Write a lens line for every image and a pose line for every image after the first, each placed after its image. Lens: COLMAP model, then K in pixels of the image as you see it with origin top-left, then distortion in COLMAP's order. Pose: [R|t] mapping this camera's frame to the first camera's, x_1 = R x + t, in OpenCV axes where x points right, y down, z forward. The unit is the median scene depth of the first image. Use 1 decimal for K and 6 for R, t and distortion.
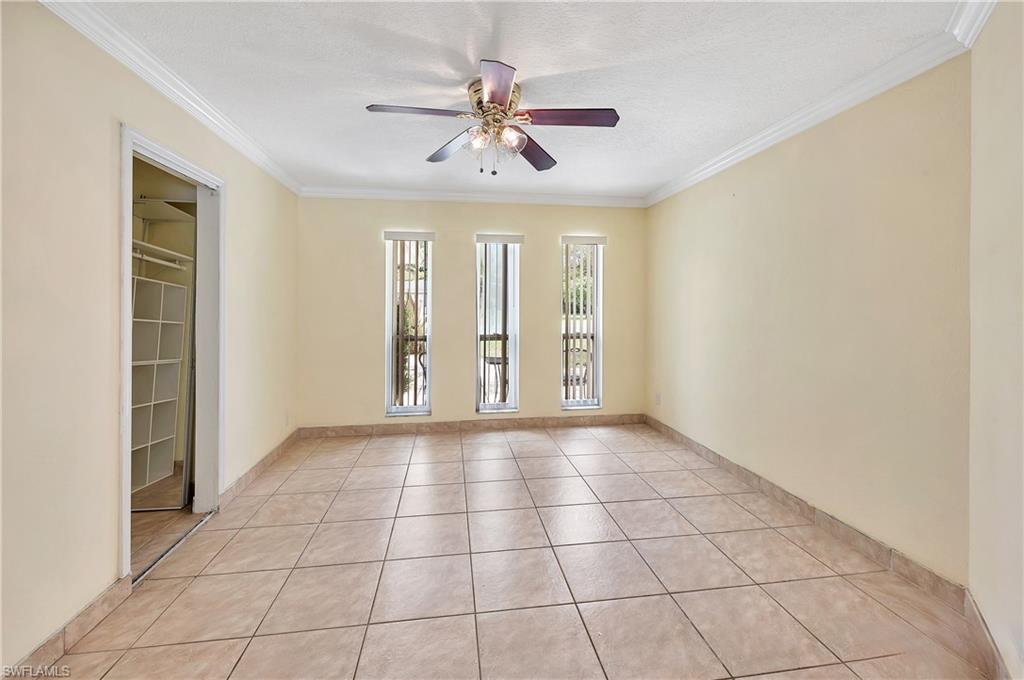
lens RADIAL K [[425.2, 0, 510.0], [0, 425.2, 302.3], [0, 0, 1]] dist [0.000331, 0.000135]
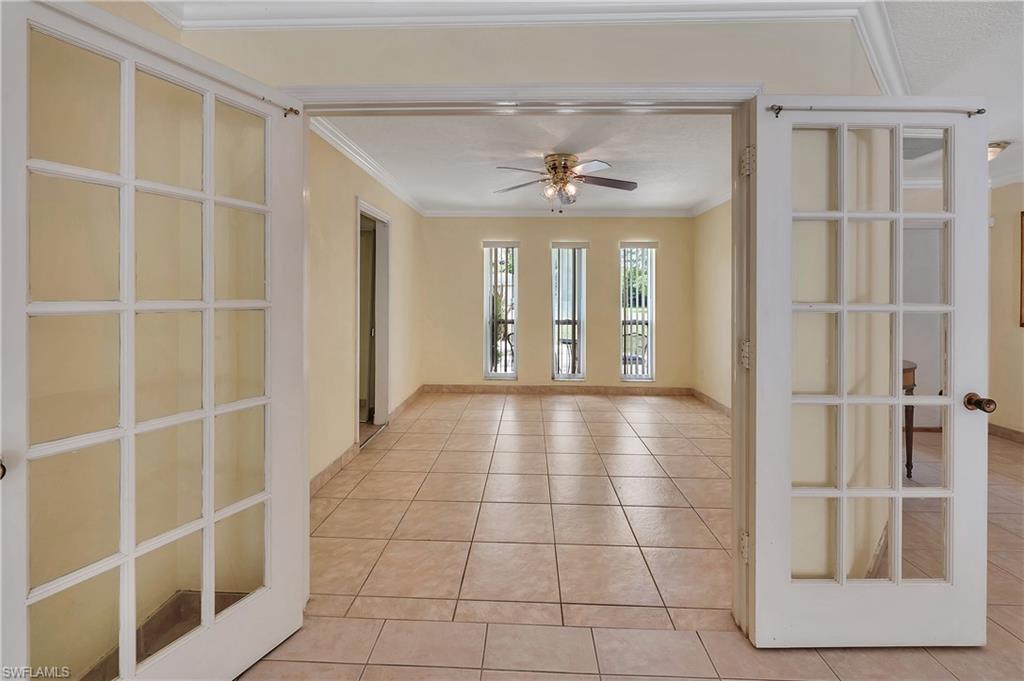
lens RADIAL K [[426.7, 0, 509.7], [0, 426.7, 292.3], [0, 0, 1]] dist [-0.003688, -0.000493]
pose [[0.982147, 0.003116, -0.188087, 0.039093], [-0.004339, 0.999972, -0.006087, 0.000996], [0.188063, 0.006795, 0.982134, -0.309153]]
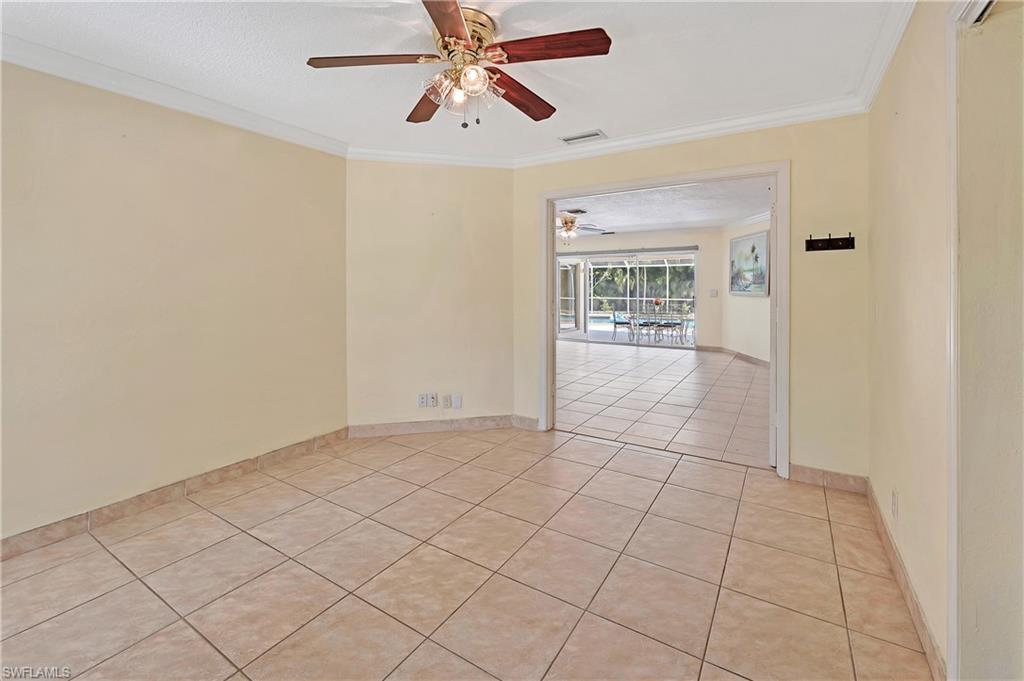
lens RADIAL K [[432.0, 0, 517.2], [0, 432.0, 285.1], [0, 0, 1]] dist [-0.000438, -0.000029]
pose [[-0.765035, 0.003647, 0.643978, -0.362674], [0.000669, 0.999988, -0.004868, 0.006617], [-0.643988, -0.003293, -0.765028, 0.861202]]
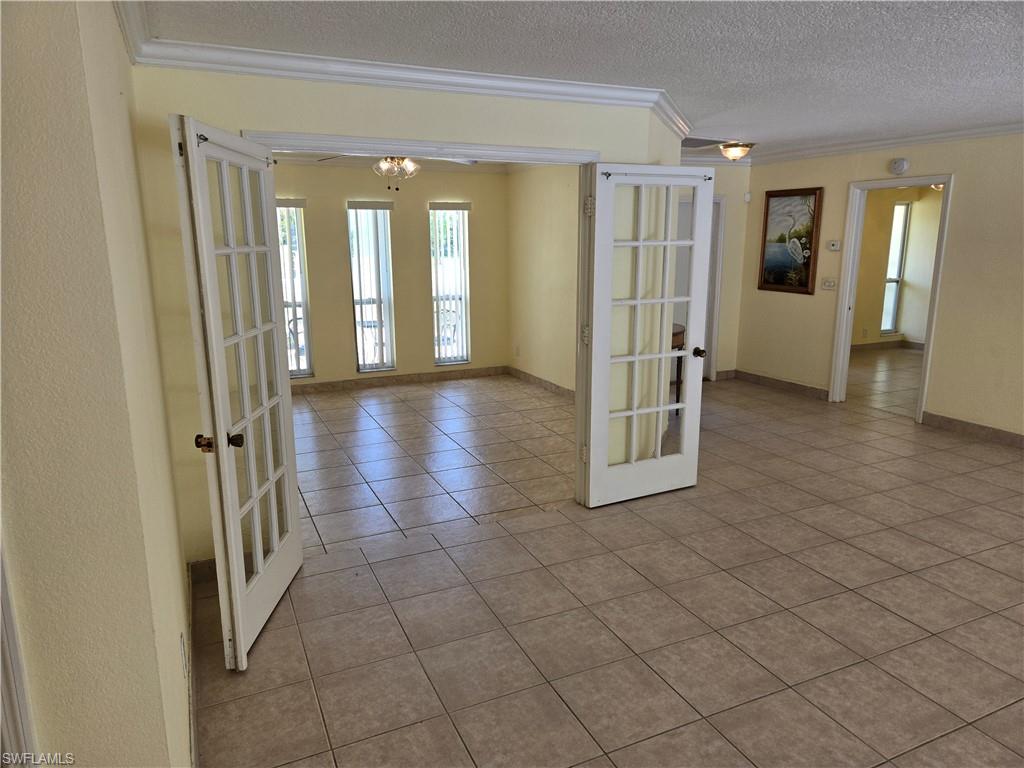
lens RADIAL K [[690.4, 0, 512.0], [0, 690.4, 384.0], [0, 0, 1]] dist [0.031985, -0.001179]
pose [[0.958165, -0.067029, 0.278256, -0.197588], [0.006285, 0.976883, 0.213681, -0.086494], [-0.286146, -0.202993, 0.936437, -0.781549]]
